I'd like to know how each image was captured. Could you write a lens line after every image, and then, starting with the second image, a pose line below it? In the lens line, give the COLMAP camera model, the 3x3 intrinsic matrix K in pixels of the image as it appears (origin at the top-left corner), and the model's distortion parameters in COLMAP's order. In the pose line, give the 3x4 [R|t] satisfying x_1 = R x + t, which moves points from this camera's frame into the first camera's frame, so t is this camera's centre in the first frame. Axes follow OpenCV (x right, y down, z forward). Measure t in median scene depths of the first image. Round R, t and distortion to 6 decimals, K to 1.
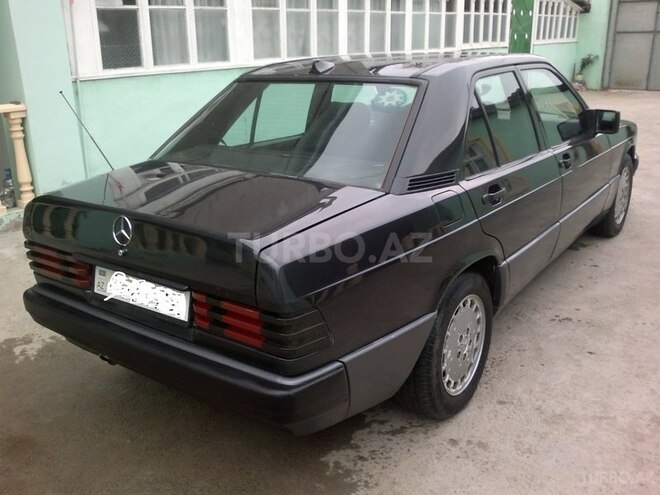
lens RADIAL K [[640.5, 0, 331.5], [0, 640.5, 223.4], [0, 0, 1]] dist [0.008983, -0.005379]
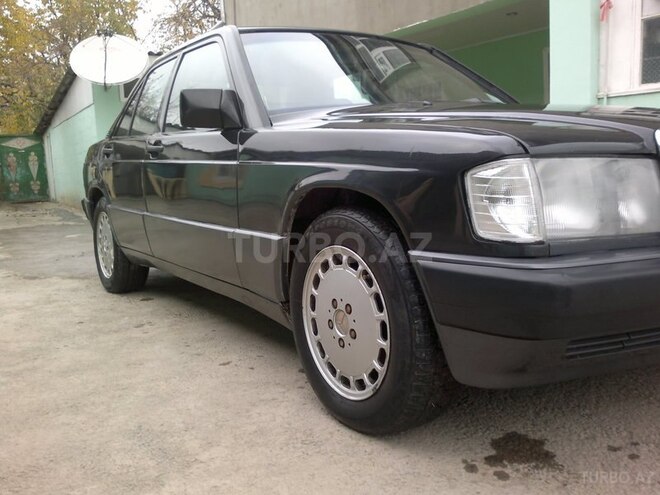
lens RADIAL K [[625.3, 0, 330.0], [0, 625.3, 247.5], [0, 0, 1]] dist [0.008659, -0.074359]
pose [[-0.357092, 0.167687, -0.918894, 0.677102], [-0.228666, 0.938127, 0.260058, -0.152538], [0.905648, 0.302984, -0.296653, 0.945753]]
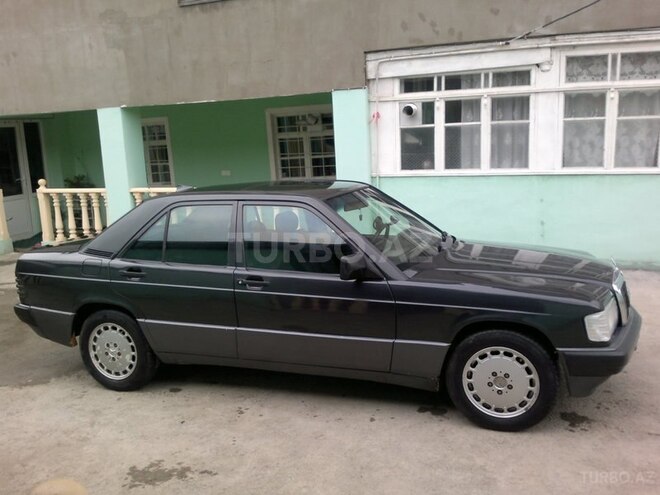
lens RADIAL K [[625.3, 0, 330.0], [0, 625.3, 247.5], [0, 0, 1]] dist [0.008659, -0.074359]
pose [[0.269852, 0.186189, -0.944729, 0.932976], [-0.243405, 0.962453, 0.120156, -0.207226], [0.931630, 0.197527, 0.305039, 0.480612]]
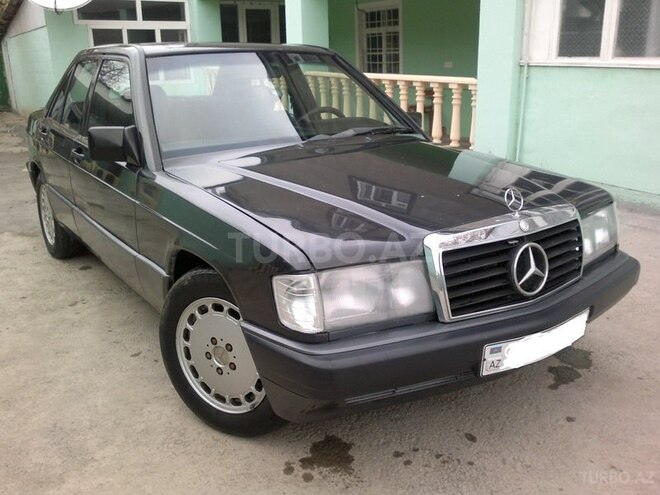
lens RADIAL K [[625.2, 0, 326.7], [0, 625.2, 249.4], [0, 0, 1]] dist [-0.015854, -0.019466]
pose [[-0.331141, 0.312191, -0.890440, 0.706728], [-0.253754, 0.879453, 0.402706, -0.278800], [0.908821, 0.359305, -0.212003, 1.001979]]
